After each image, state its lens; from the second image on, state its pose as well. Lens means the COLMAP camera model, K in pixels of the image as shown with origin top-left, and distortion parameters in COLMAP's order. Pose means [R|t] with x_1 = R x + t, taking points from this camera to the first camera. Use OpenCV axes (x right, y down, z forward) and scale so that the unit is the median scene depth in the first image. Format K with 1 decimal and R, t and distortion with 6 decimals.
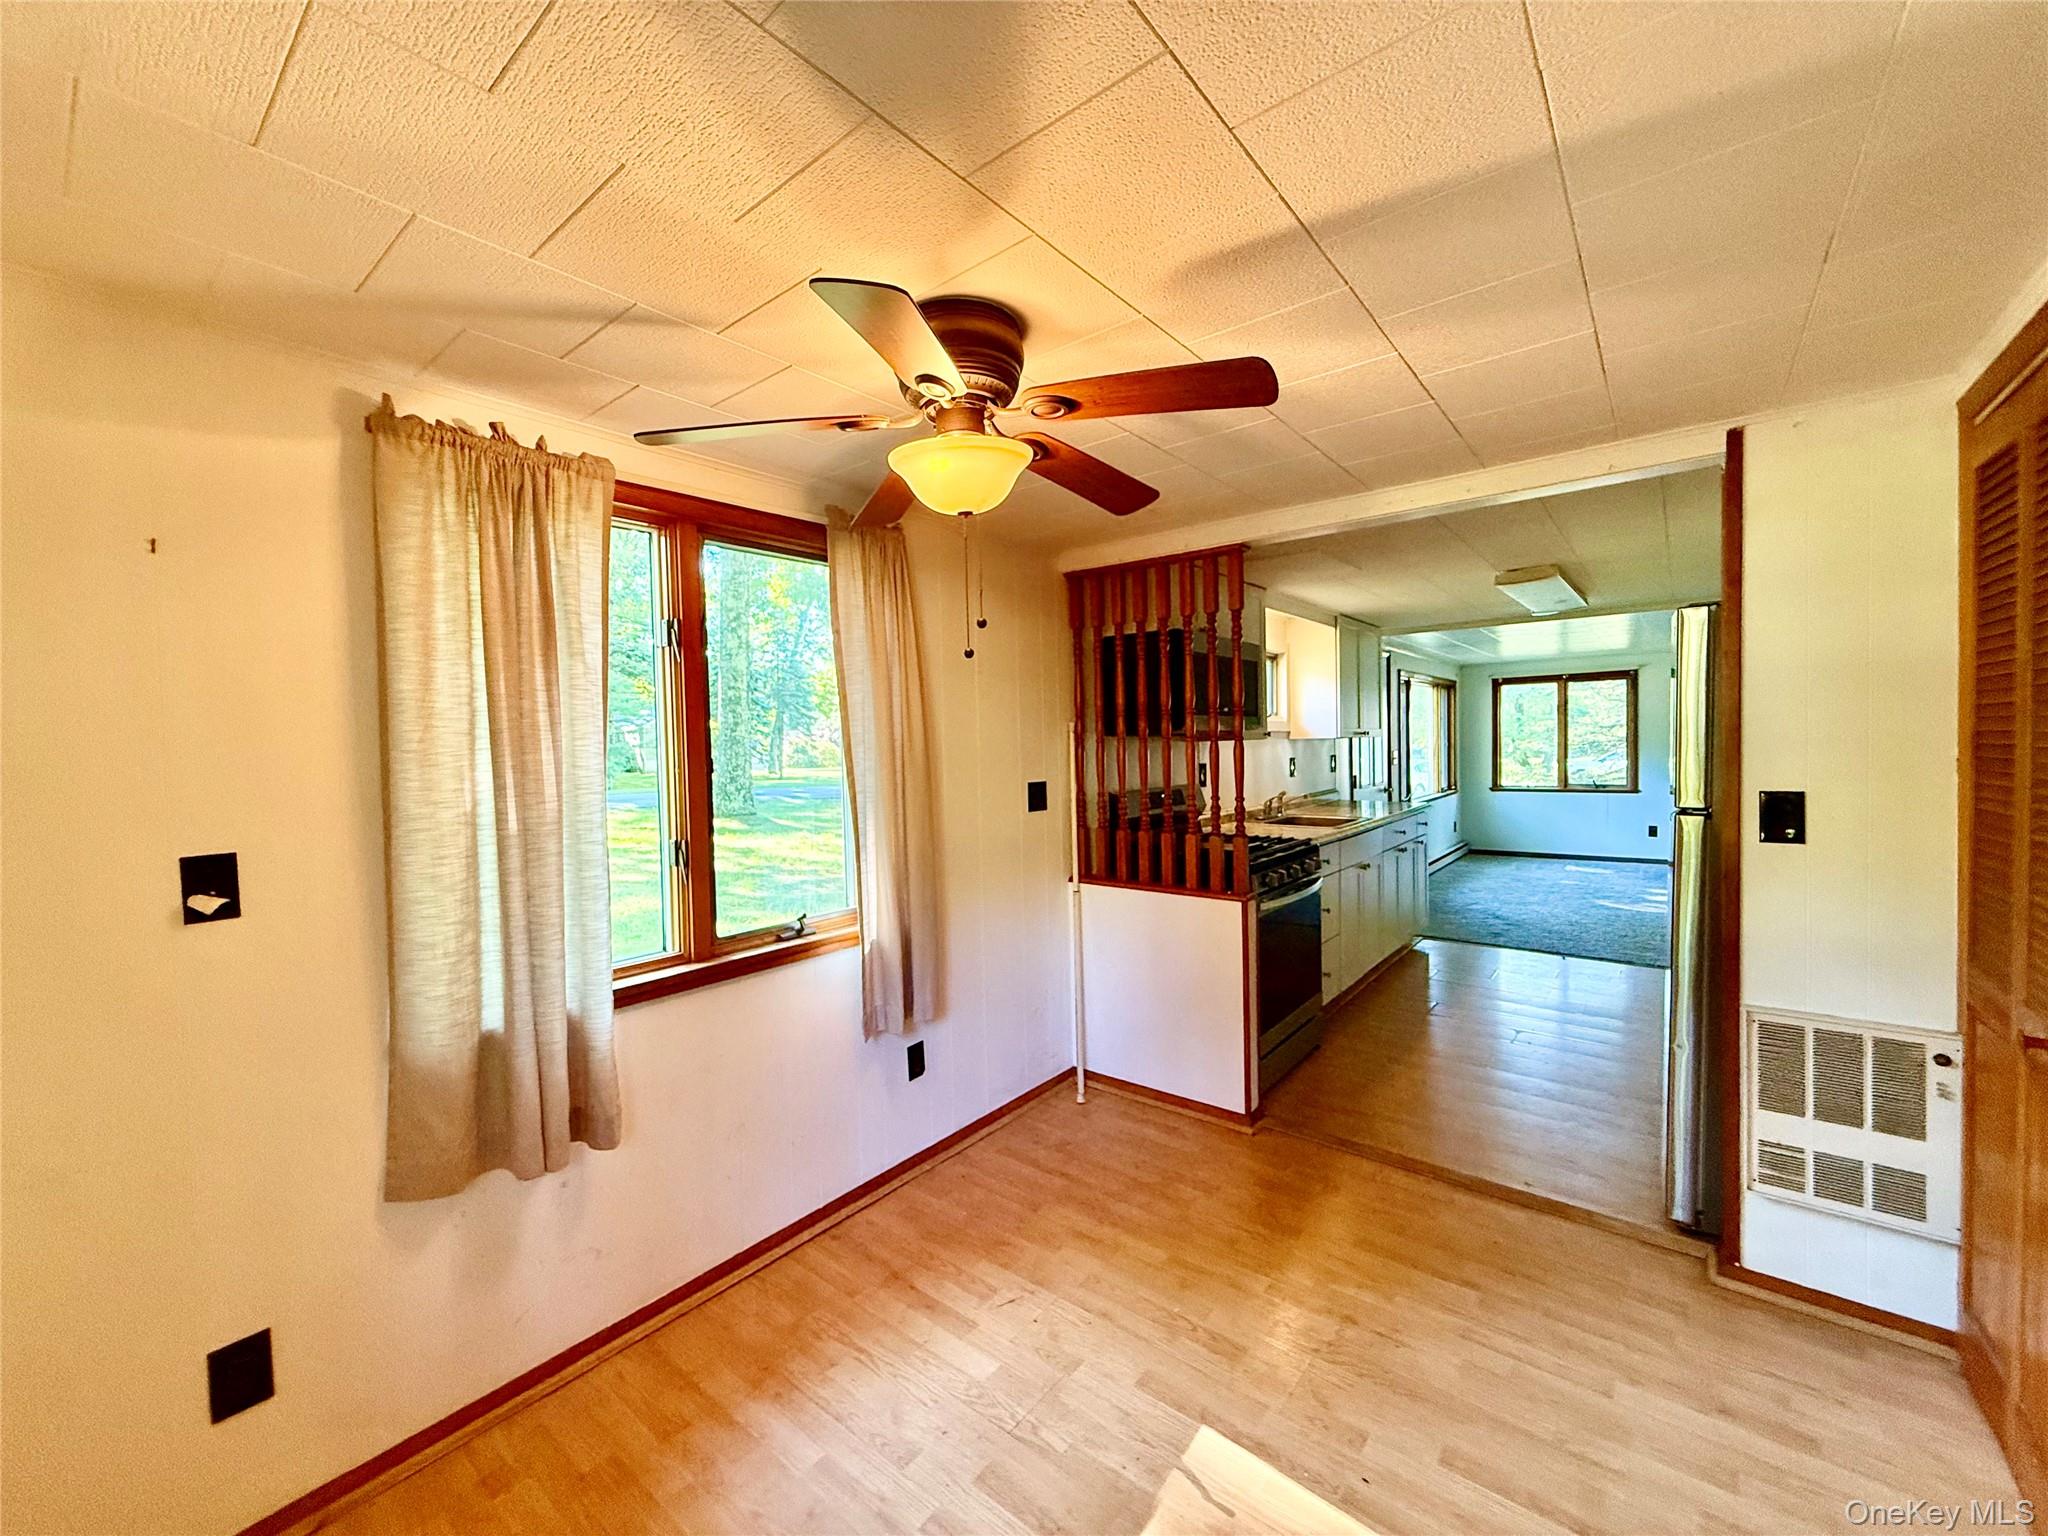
lens RADIAL K [[817.3, 0, 1017.3], [0, 817.3, 765.4], [0, 0, 1]] dist [0.001209, -0.000074]
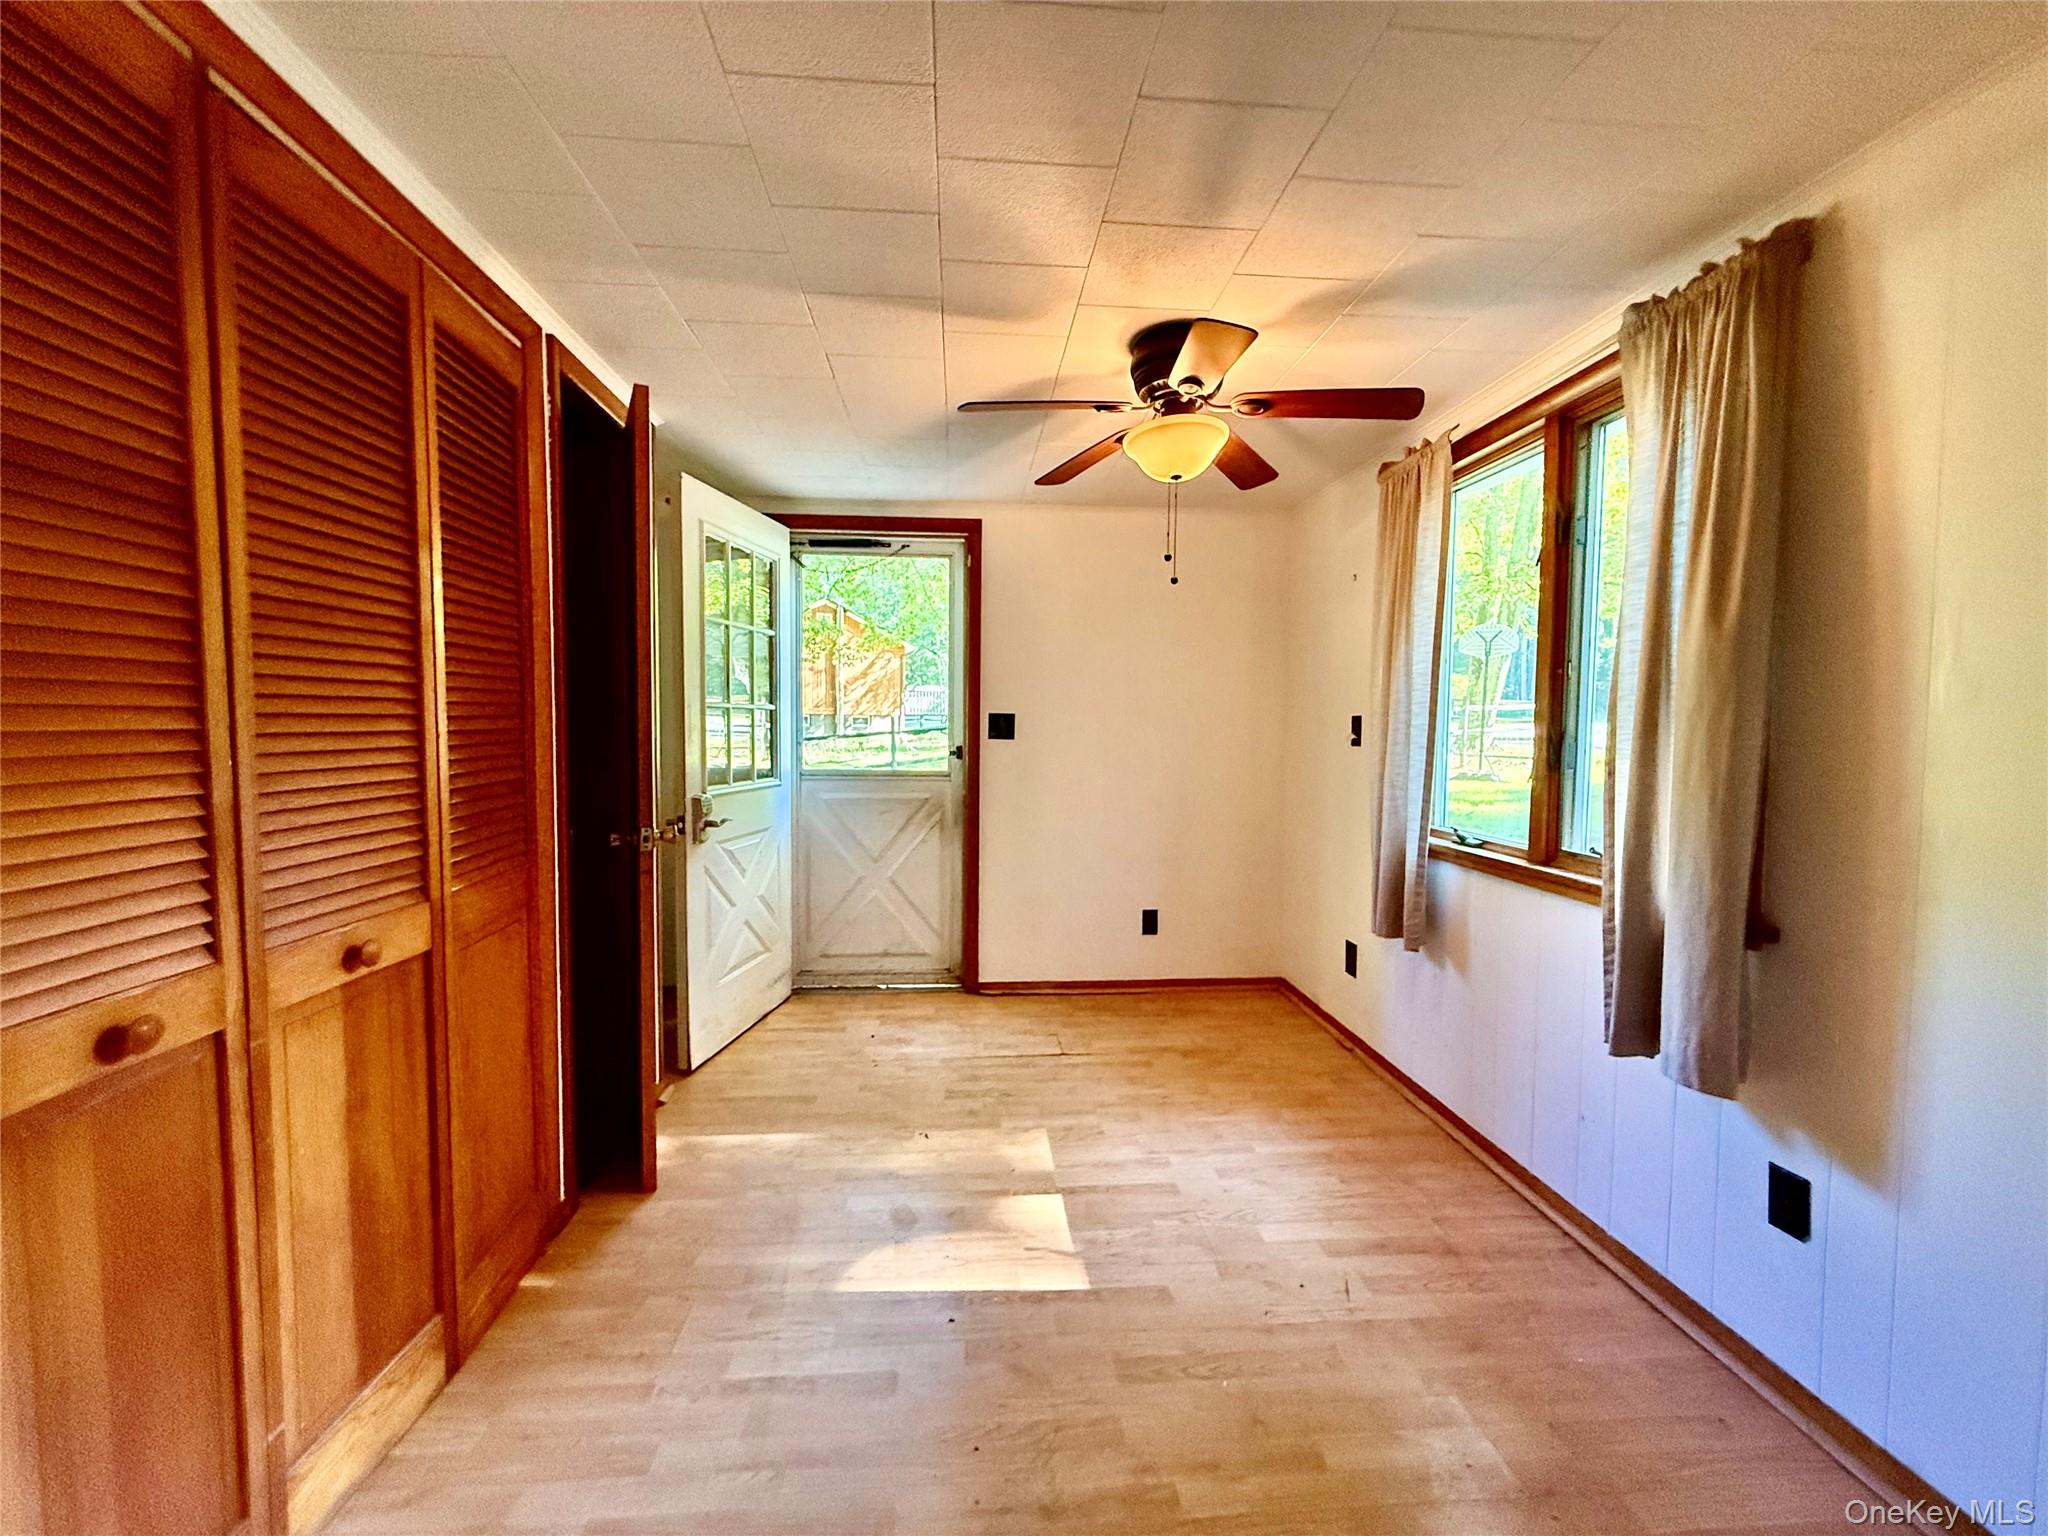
lens RADIAL K [[817.3, 0, 1017.3], [0, 817.3, 765.4], [0, 0, 1]] dist [0.001209, -0.000074]
pose [[-0.729869, 0.049045, -0.681825, 2.210338], [-0.015855, 0.995940, 0.088612, 0.114523], [0.683403, 0.075486, -0.726128, 3.732251]]
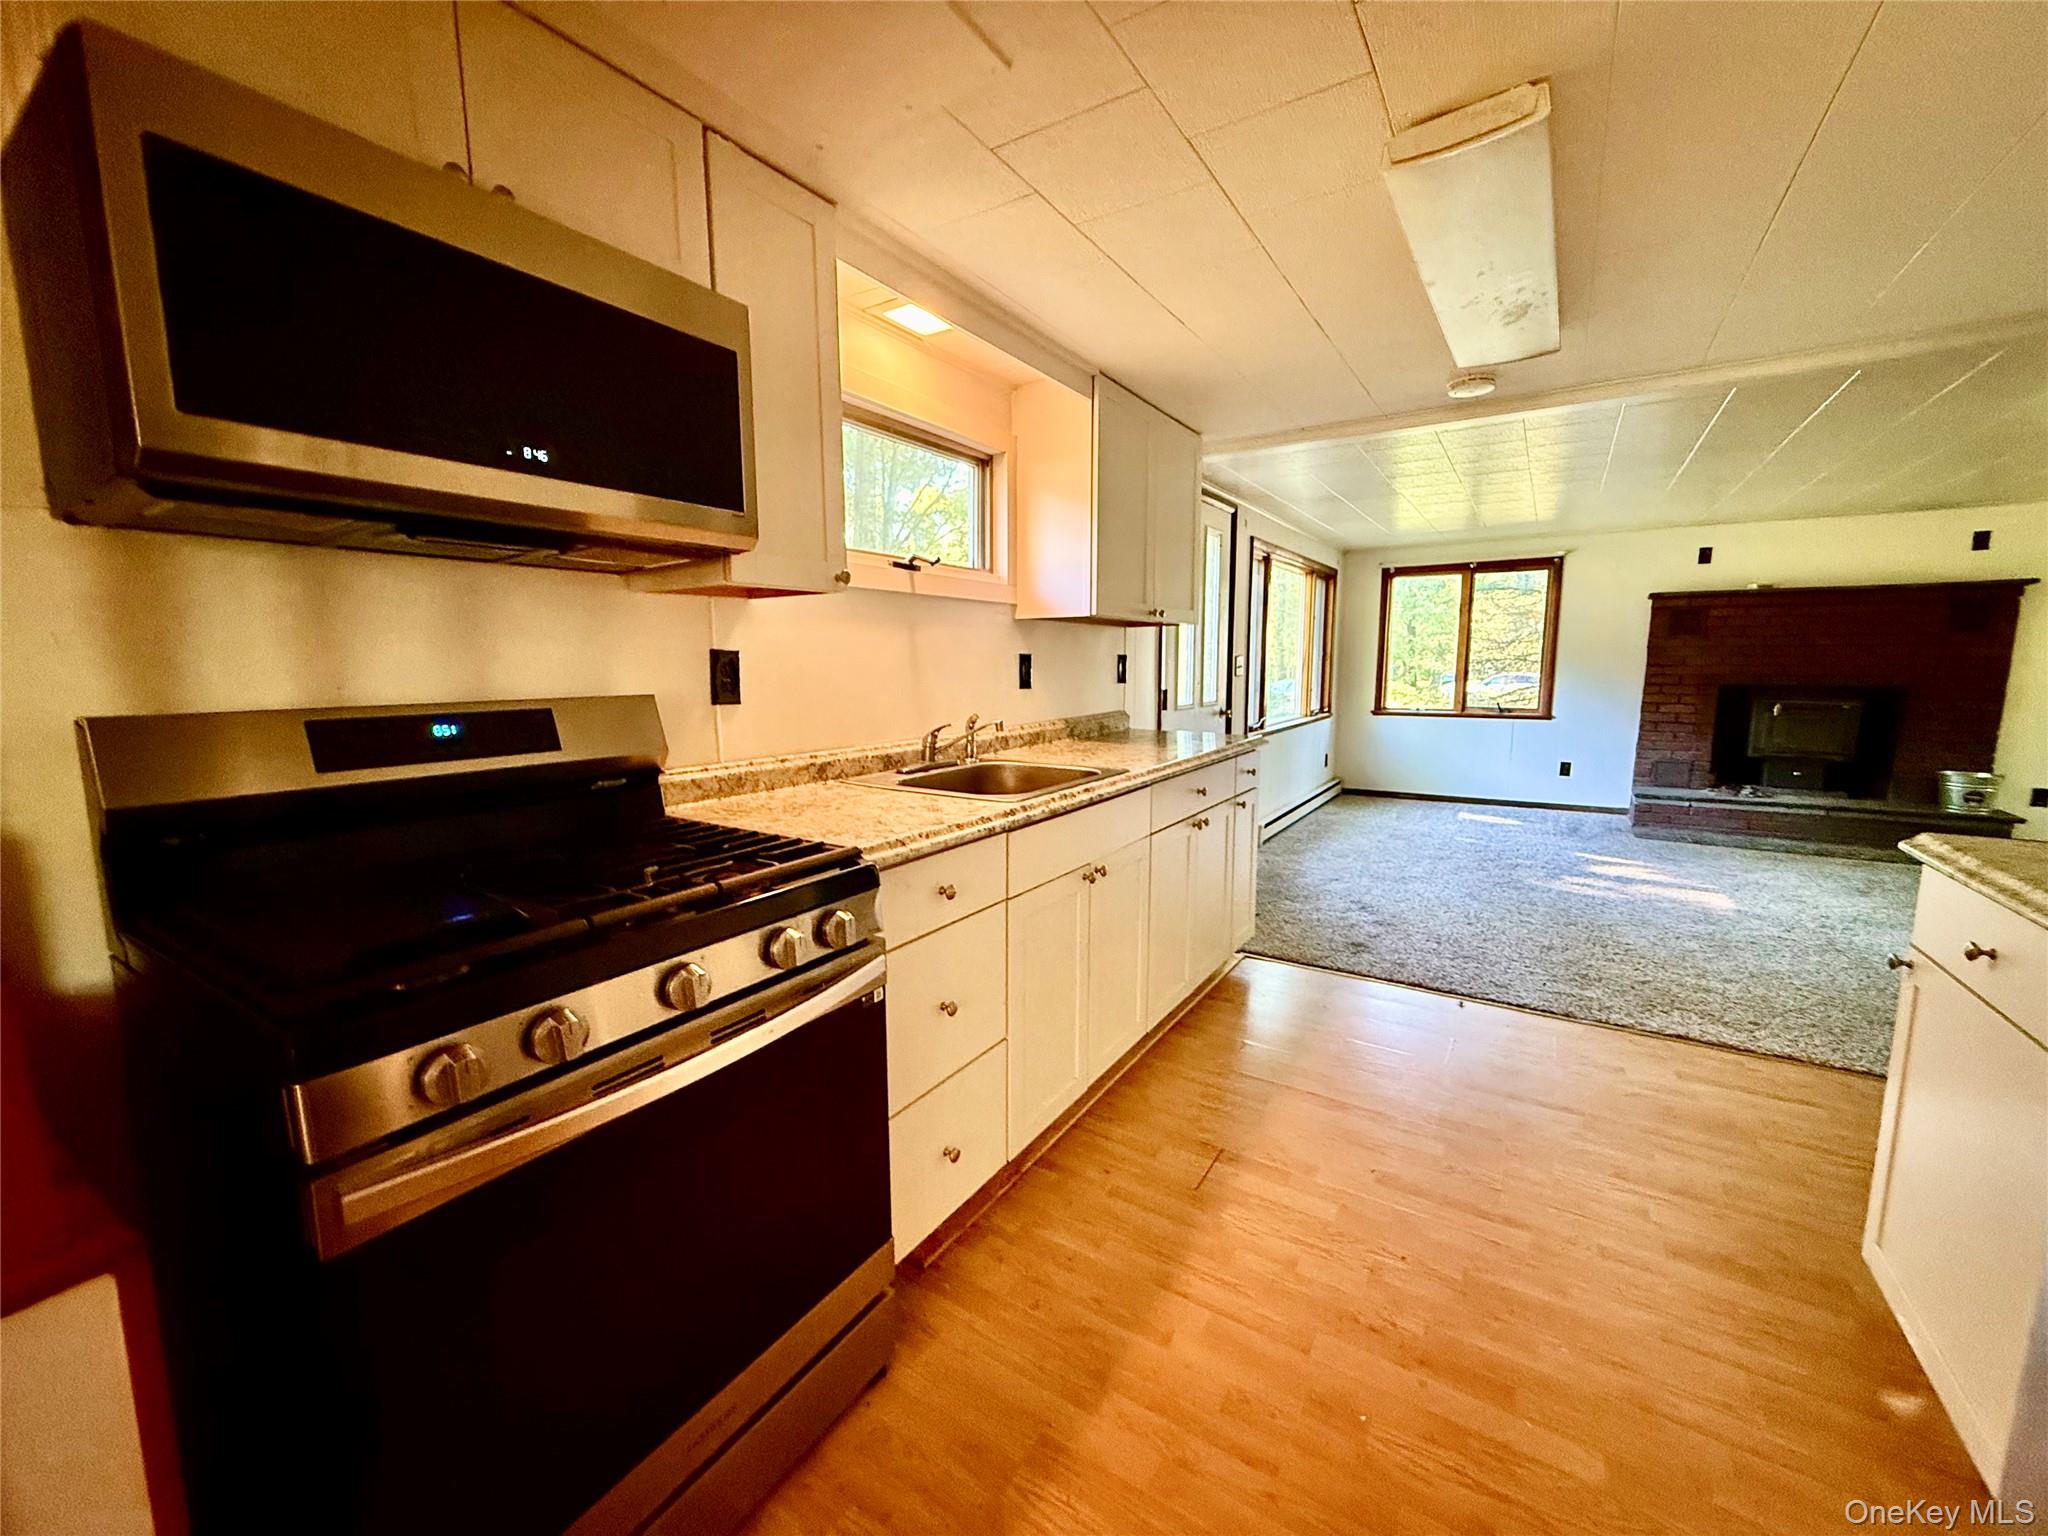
lens RADIAL K [[817.3, 0, 1017.3], [0, 817.3, 765.4], [0, 0, 1]] dist [0.001209, -0.000074]
pose [[0.994274, 0.002675, 0.106826, 0.169516], [-0.013328, 0.994985, 0.099128, 0.006991], [-0.106025, -0.099985, 0.989324, 0.276385]]
